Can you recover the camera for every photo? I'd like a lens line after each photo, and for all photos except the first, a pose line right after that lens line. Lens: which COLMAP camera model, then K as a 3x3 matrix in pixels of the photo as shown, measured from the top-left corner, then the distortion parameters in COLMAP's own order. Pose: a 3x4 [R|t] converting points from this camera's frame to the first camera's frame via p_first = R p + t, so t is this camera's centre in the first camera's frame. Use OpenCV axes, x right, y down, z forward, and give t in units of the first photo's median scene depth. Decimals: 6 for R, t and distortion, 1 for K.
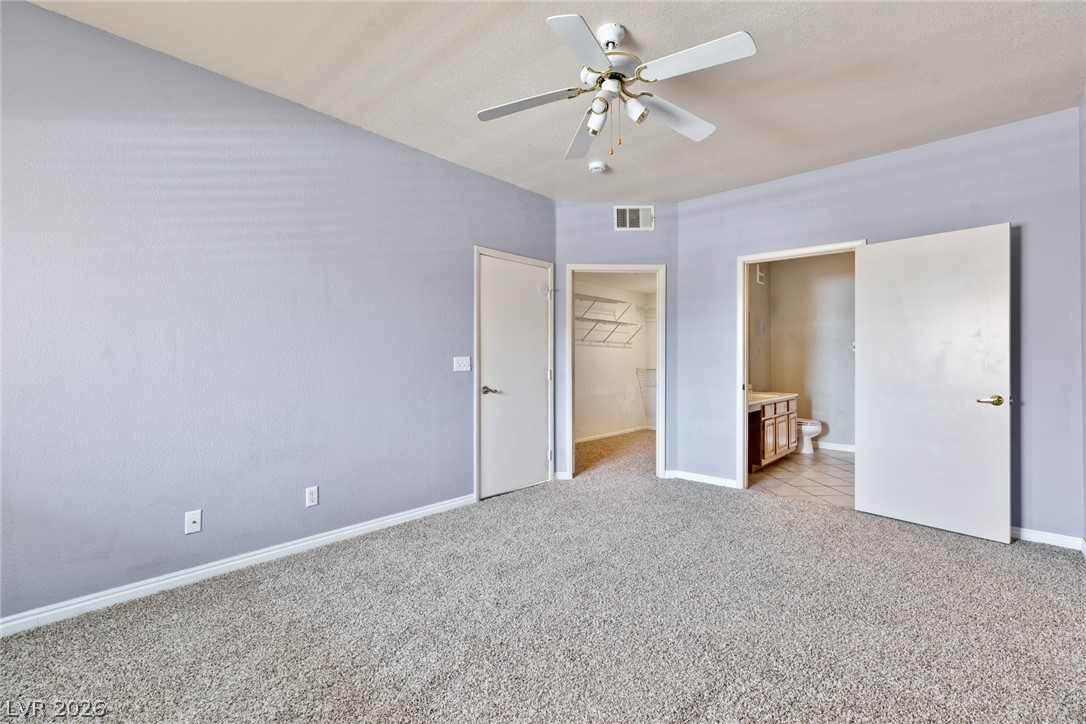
lens RADIAL K [[482.8, 0, 530.8], [0, 482.8, 355.3], [0, 0, 1]] dist [0.001072, -0.000009]
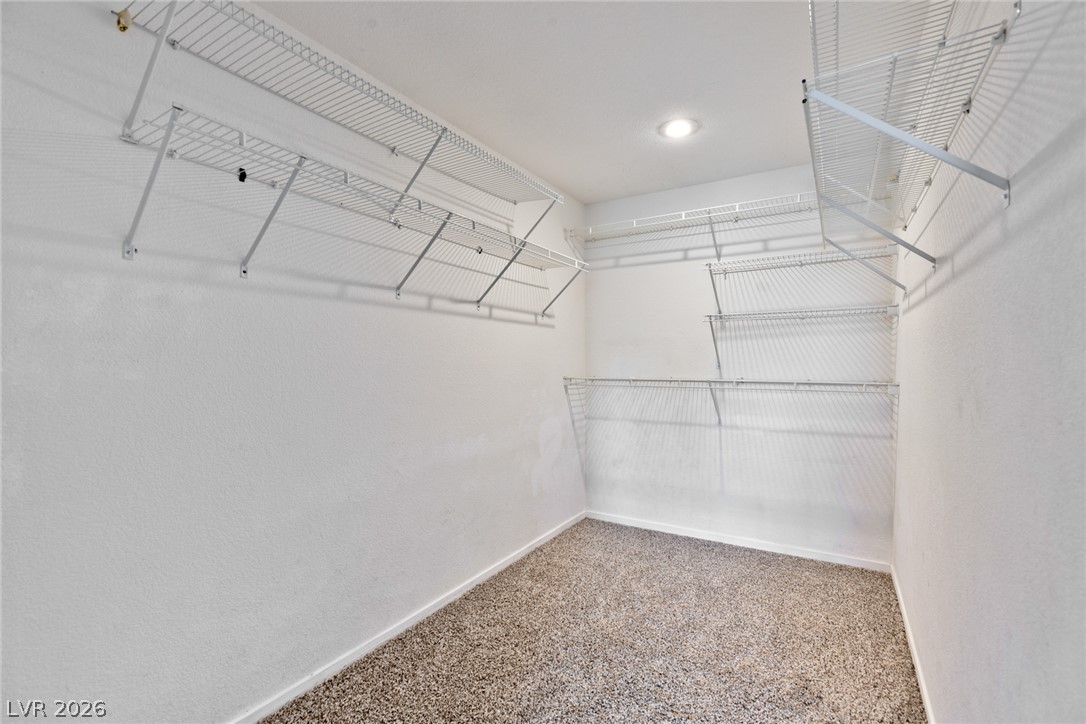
lens RADIAL K [[493.9, 0, 539.4], [0, 493.9, 350.1], [0, 0, 1]] dist [0.003485, 0.000124]
pose [[0.979238, 0.002562, 0.202697, 0.193085], [-0.001377, 0.999981, -0.005988, 0.011221], [-0.202708, 0.005585, 0.979223, 1.015009]]
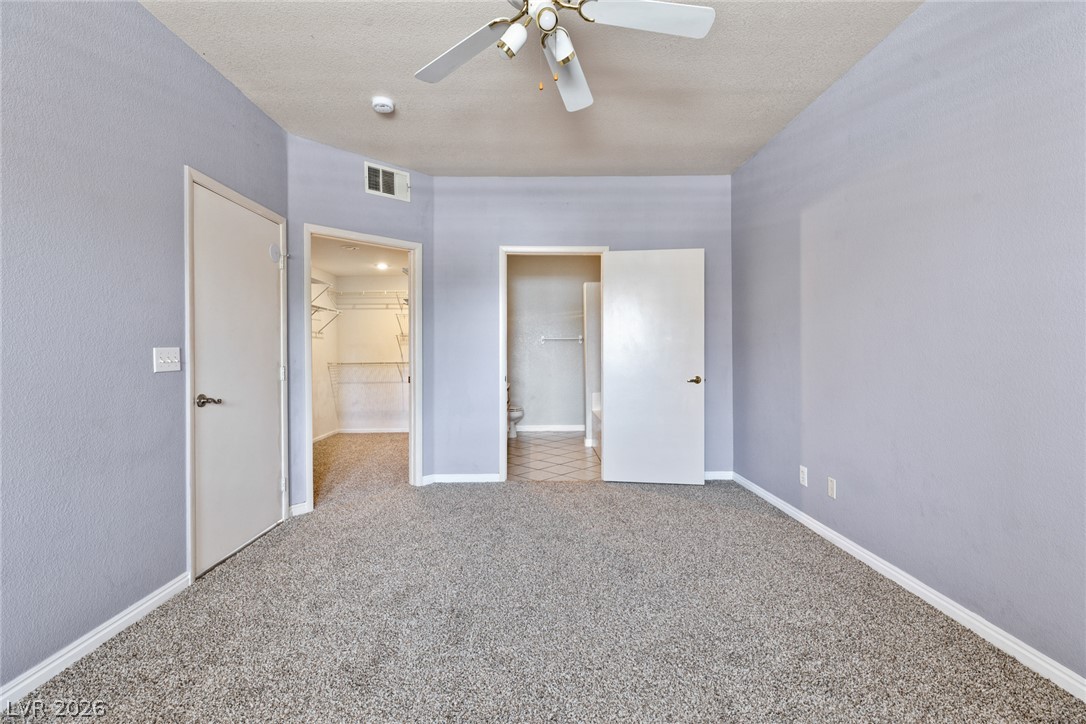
lens RADIAL K [[493.9, 0, 539.4], [0, 493.9, 350.1], [0, 0, 1]] dist [0.003485, 0.000124]
pose [[0.720851, -0.002935, 0.693083, -0.195700], [0.000312, 0.999992, 0.003910, 0.003526], [-0.693090, -0.002602, 0.720847, 0.204284]]
